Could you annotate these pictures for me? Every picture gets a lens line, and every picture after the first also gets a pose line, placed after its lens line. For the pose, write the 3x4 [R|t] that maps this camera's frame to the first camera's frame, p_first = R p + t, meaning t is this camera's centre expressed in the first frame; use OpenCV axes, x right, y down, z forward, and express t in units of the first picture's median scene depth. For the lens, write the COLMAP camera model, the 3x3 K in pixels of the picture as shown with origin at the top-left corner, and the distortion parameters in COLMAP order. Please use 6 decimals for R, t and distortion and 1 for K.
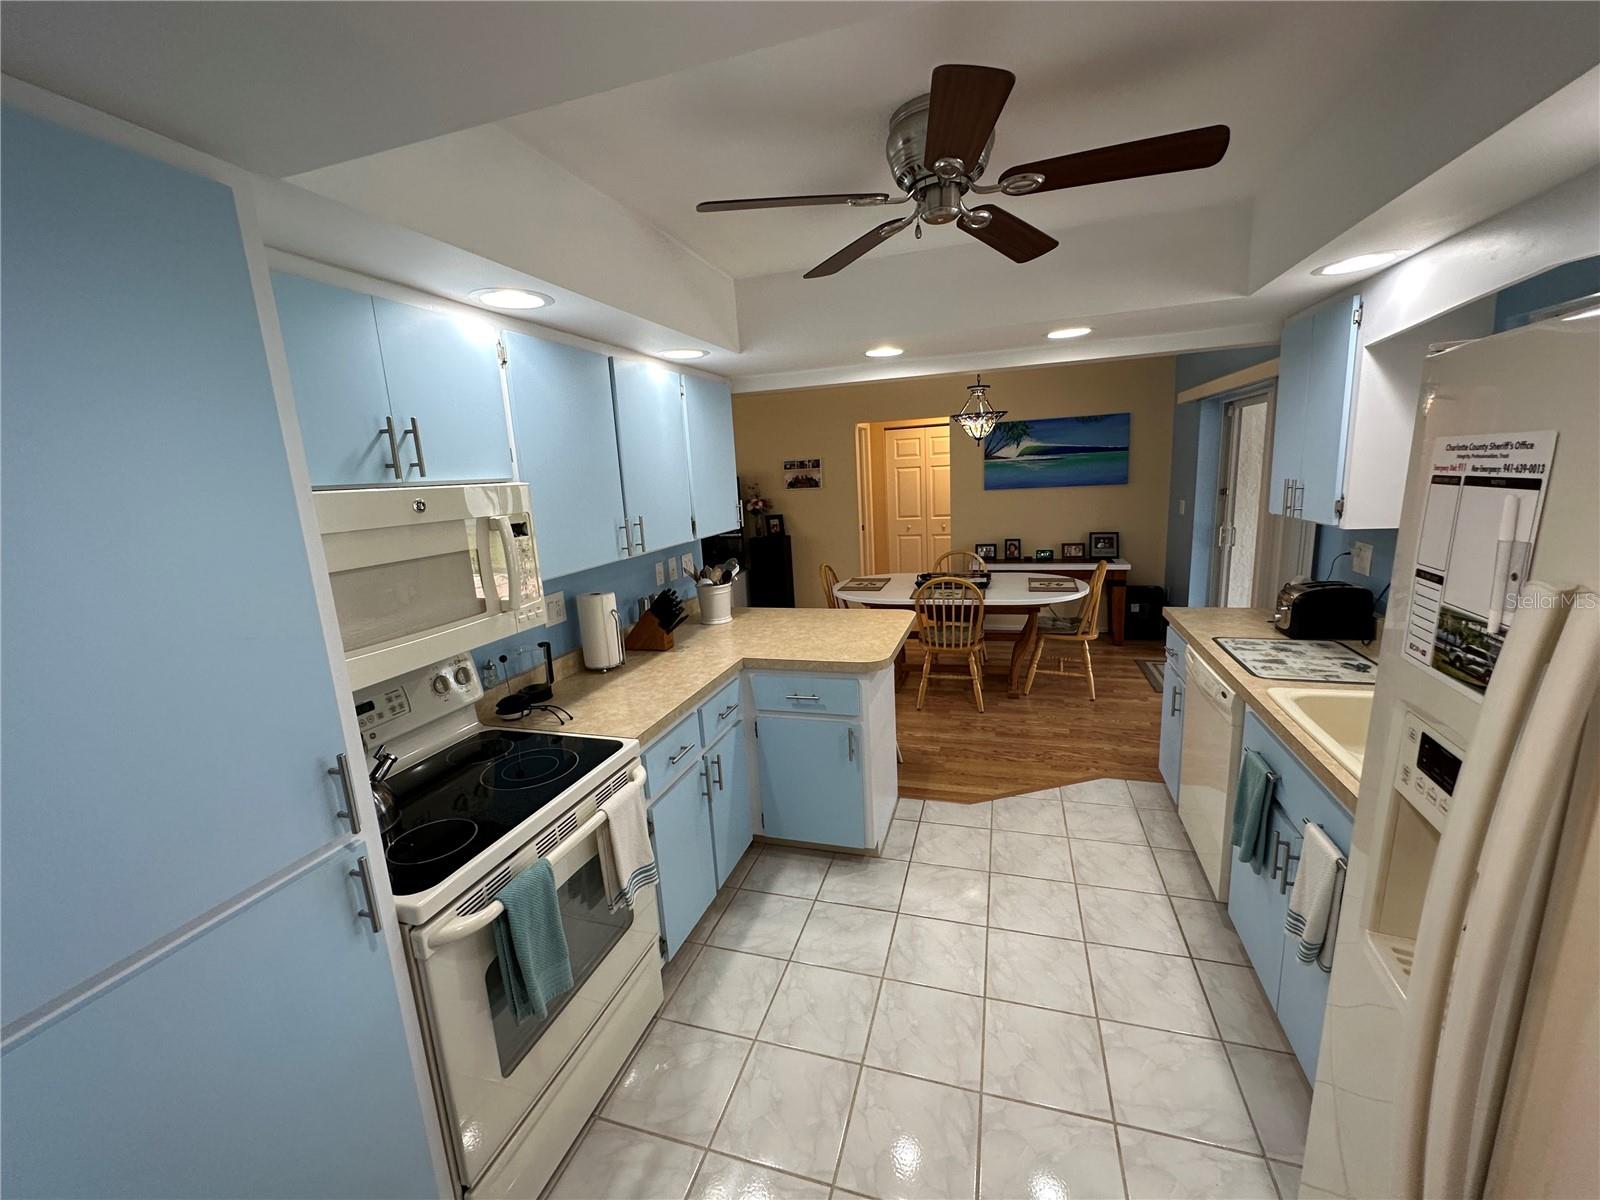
lens RADIAL K [[639.4, 0, 799.4], [0, 639.4, 598.5], [0, 0, 1]] dist [0.000163, -0.000637]
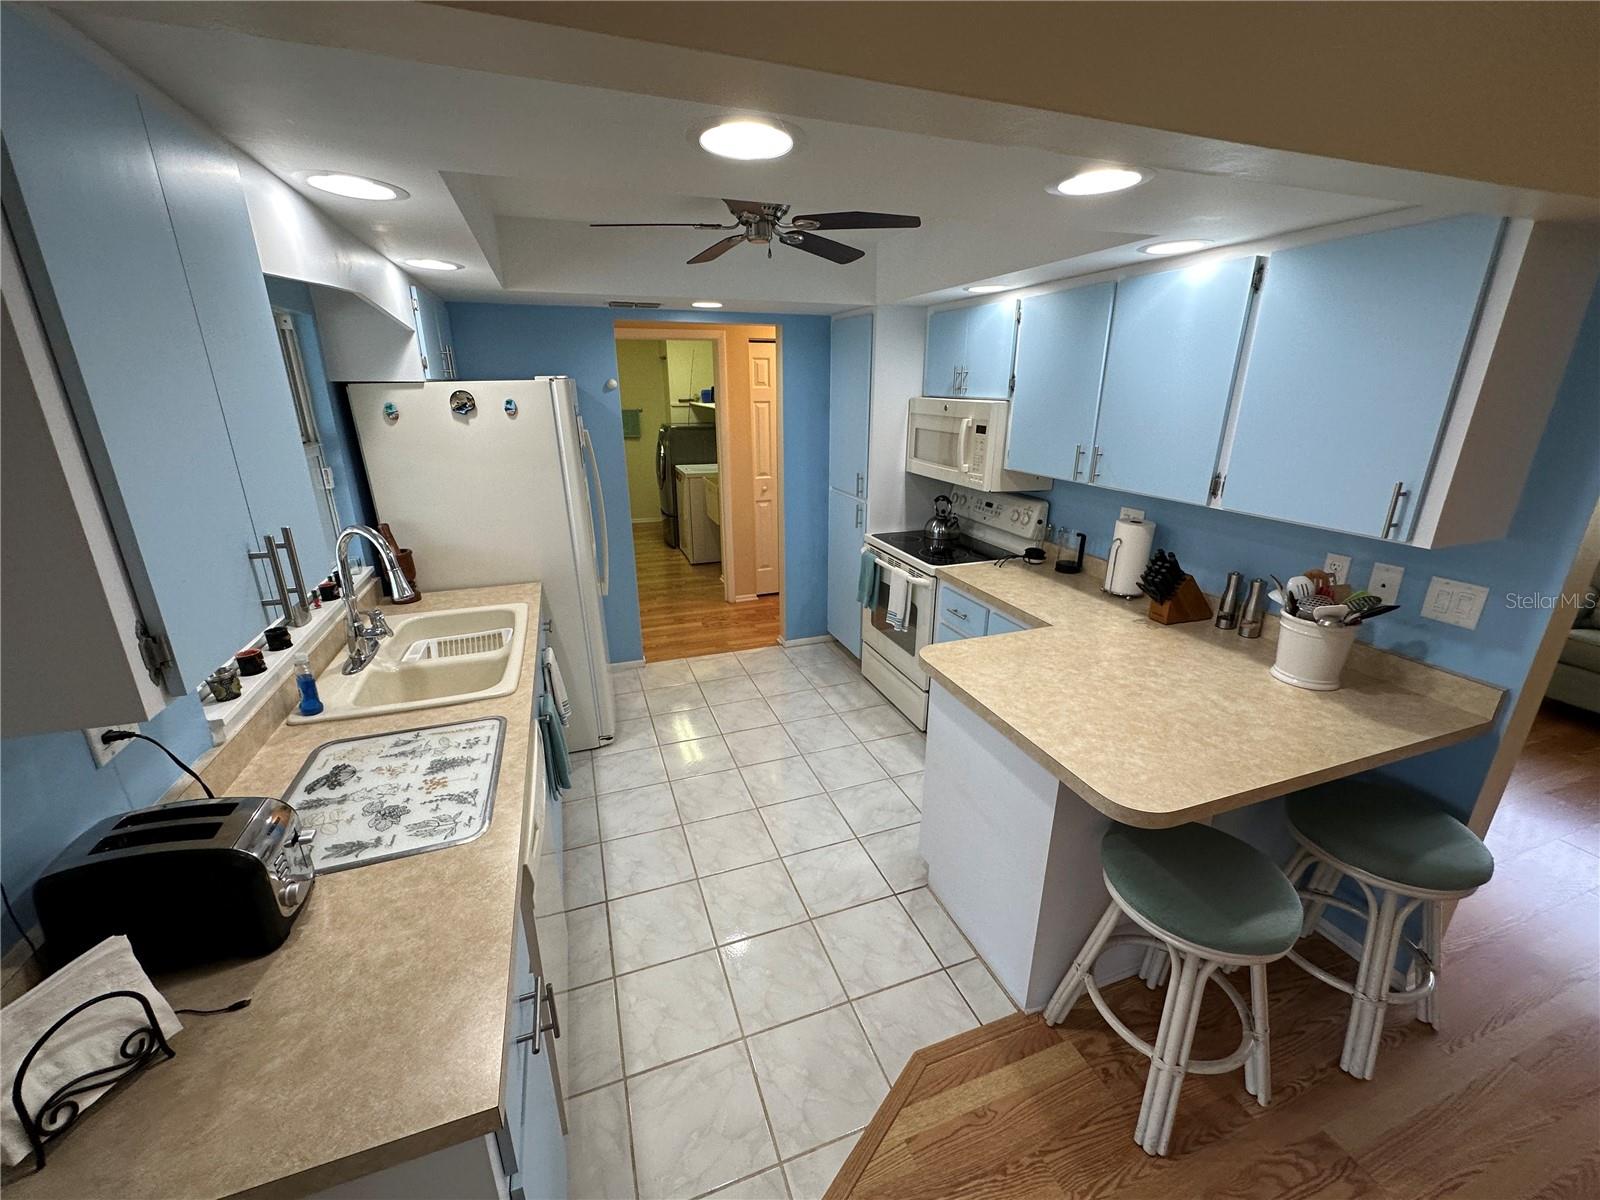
lens RADIAL K [[639.4, 0, 803.7], [0, 639.4, 598.2], [0, 0, 1]] dist [0.000163, -0.000637]
pose [[-0.789541, 0.247498, -0.561577, 0.548794], [-0.078166, 0.867063, 0.492028, -0.284213], [0.608699, 0.432372, -0.665237, 1.120626]]
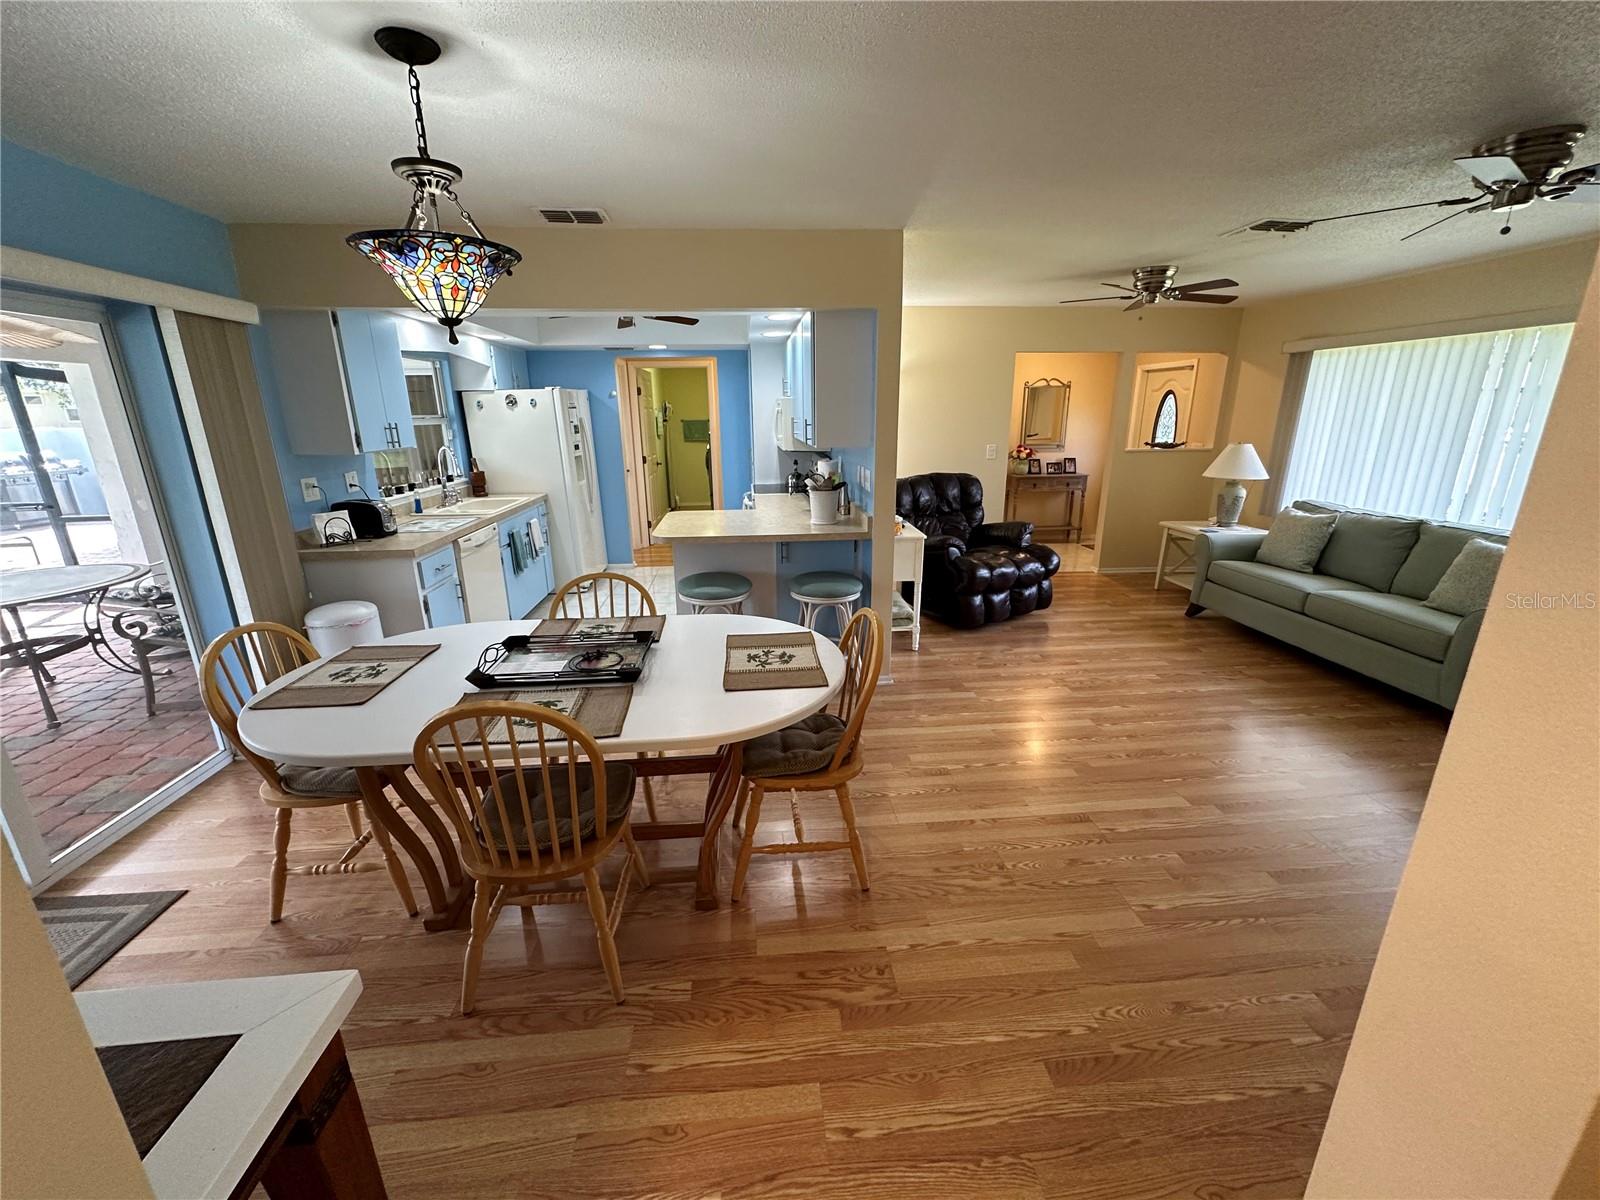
lens RADIAL K [[639.4, 0, 804.8], [0, 639.4, 598.2], [0, 0, 1]] dist [0.000163, -0.000637]
pose [[-0.917946, 0.171396, -0.357768, 0.358606], [-0.019127, 0.881678, 0.471463, -0.409987], [0.396243, 0.439621, -0.806055, 2.069473]]
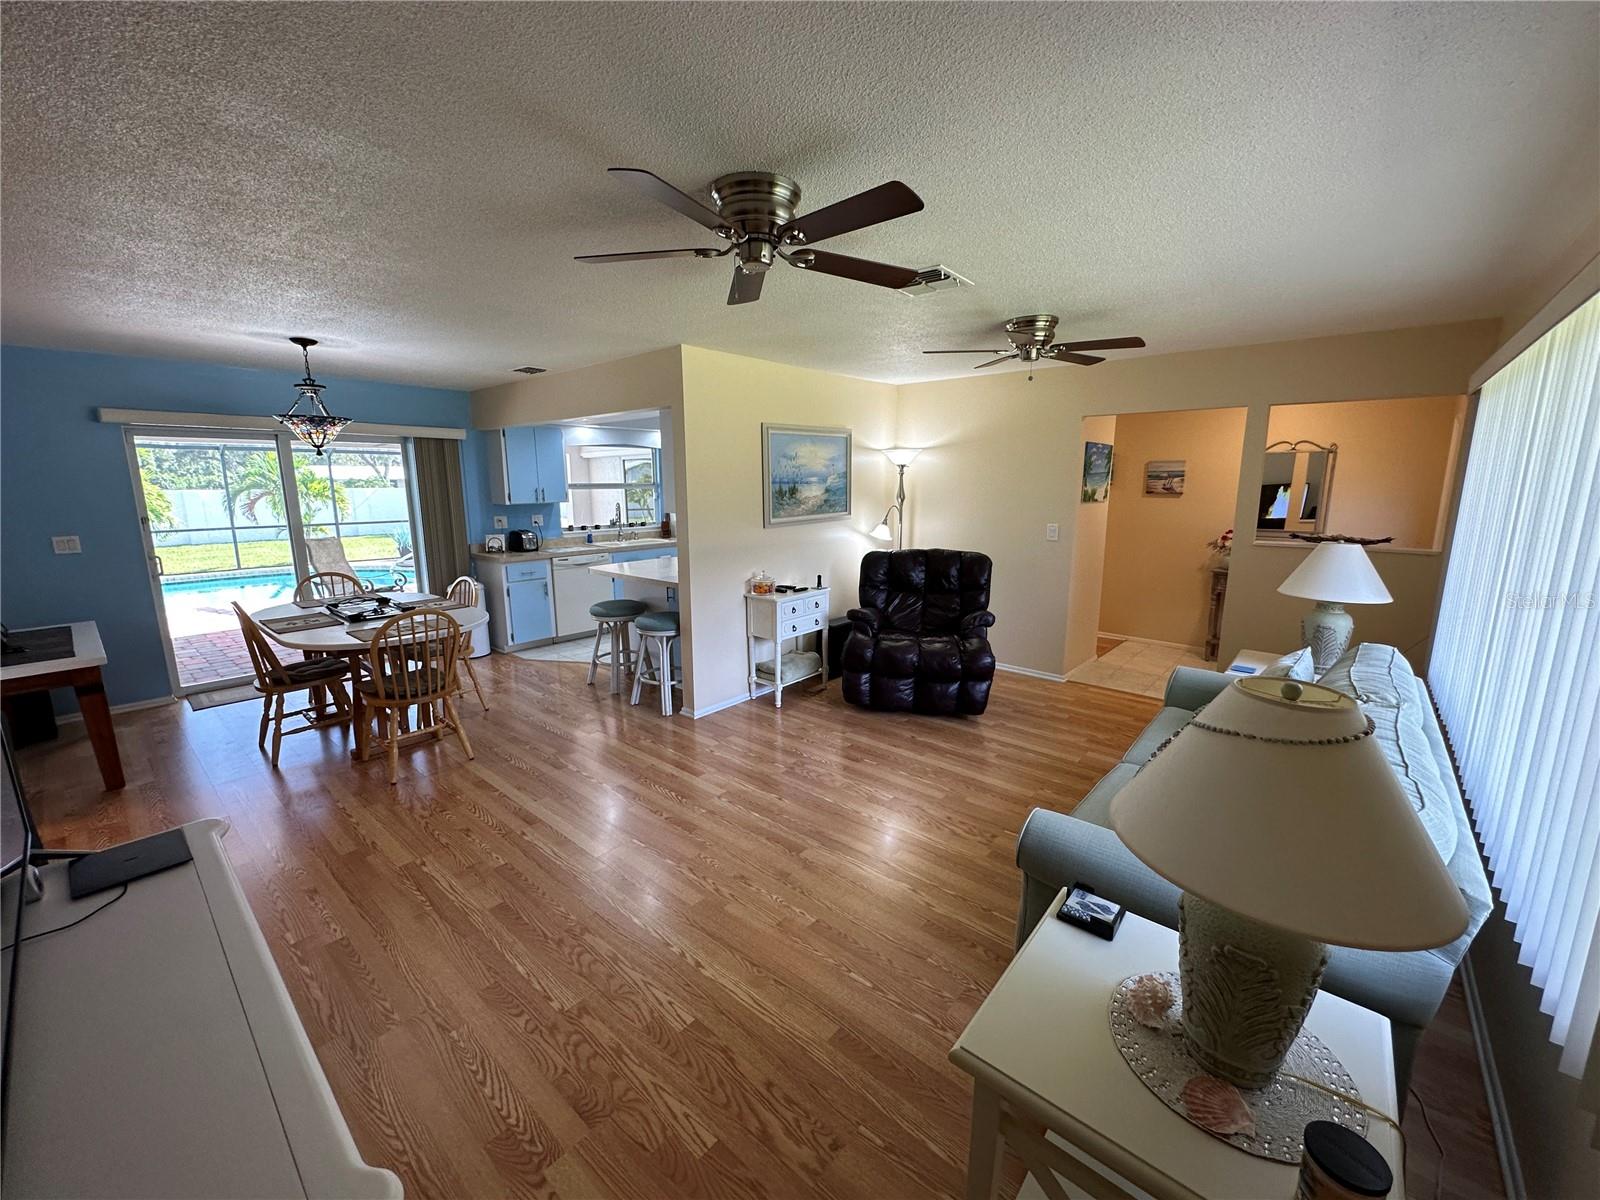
lens RADIAL K [[639.4, 0, 801.8], [0, 639.4, 596.2], [0, 0, 1]] dist [0.000163, -0.000637]
pose [[-0.918664, -0.014265, 0.394782, -0.939230], [0.129535, 0.933218, 0.335150, -0.380095], [-0.373198, 0.359028, -0.855466, 2.230254]]
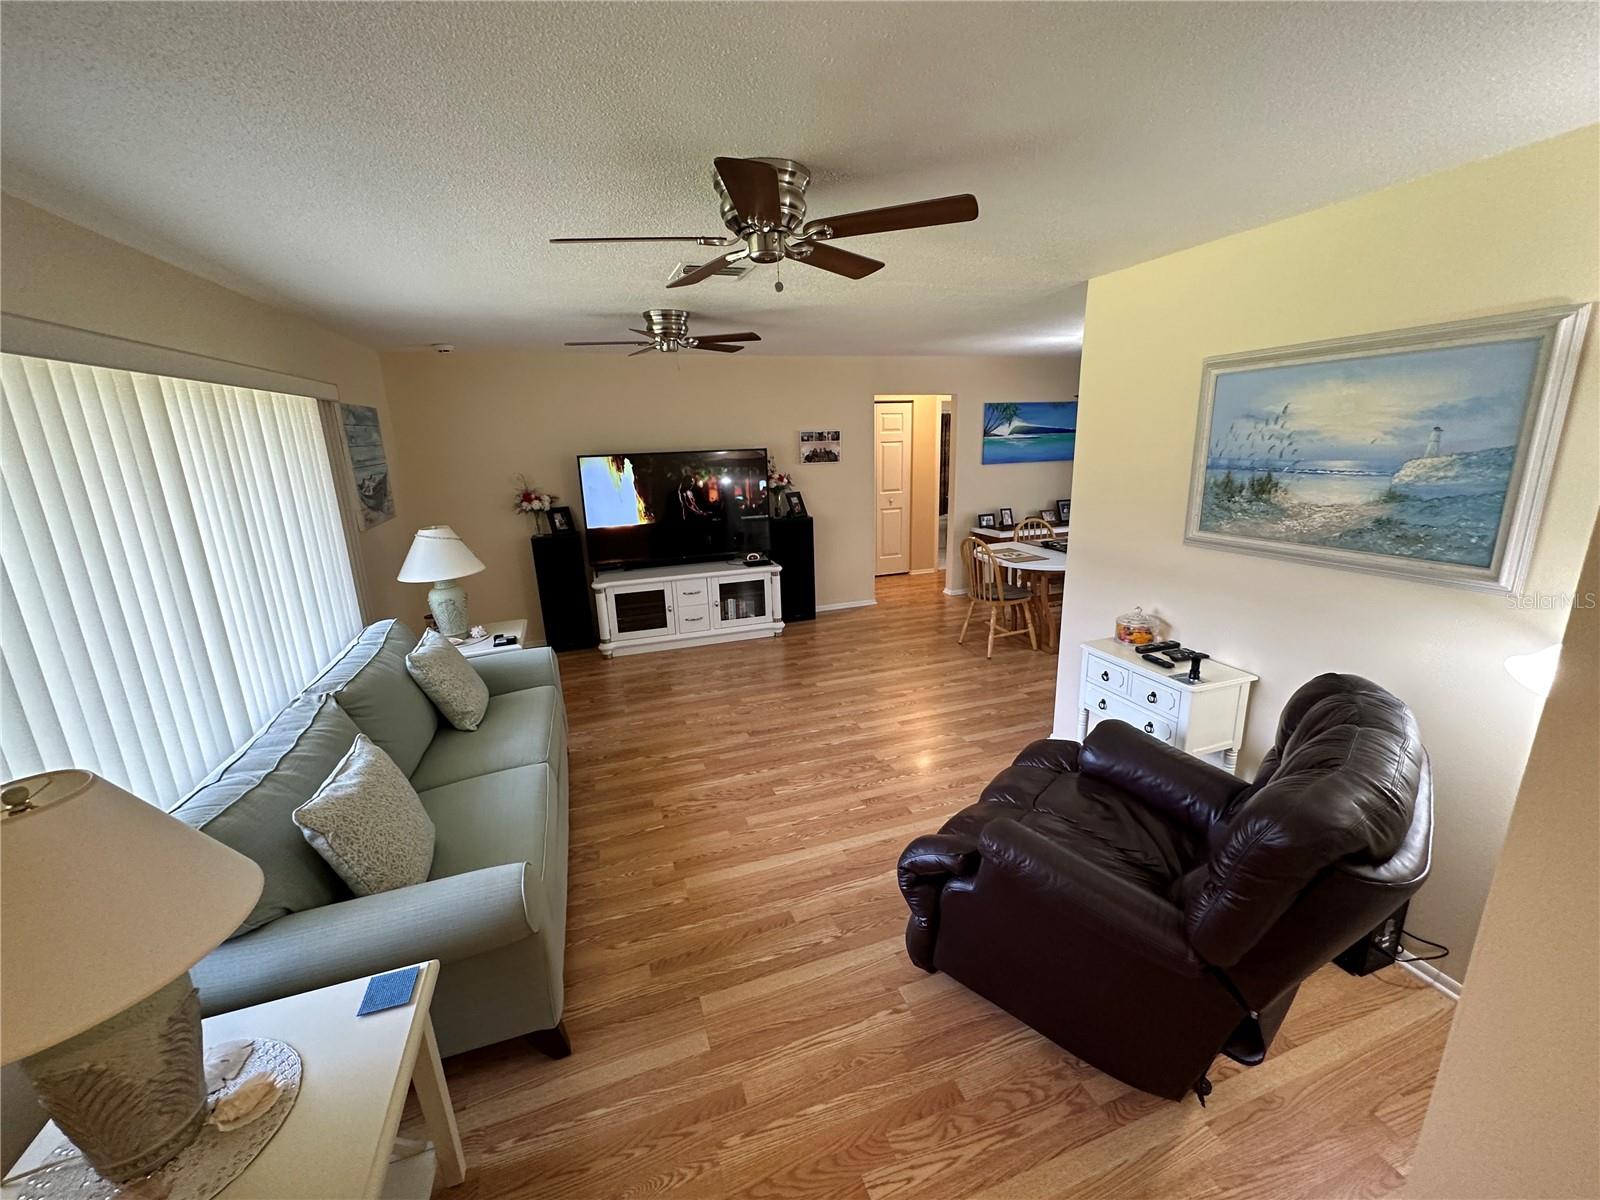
lens RADIAL K [[639.4, 0, 799.8], [0, 639.4, 596.1], [0, 0, 1]] dist [0.000163, -0.000637]
pose [[0.803363, -0.116111, 0.584060, -1.194321], [0.101159, 0.993161, 0.058298, -0.079073], [-0.586834, 0.012249, 0.809614, 0.570377]]
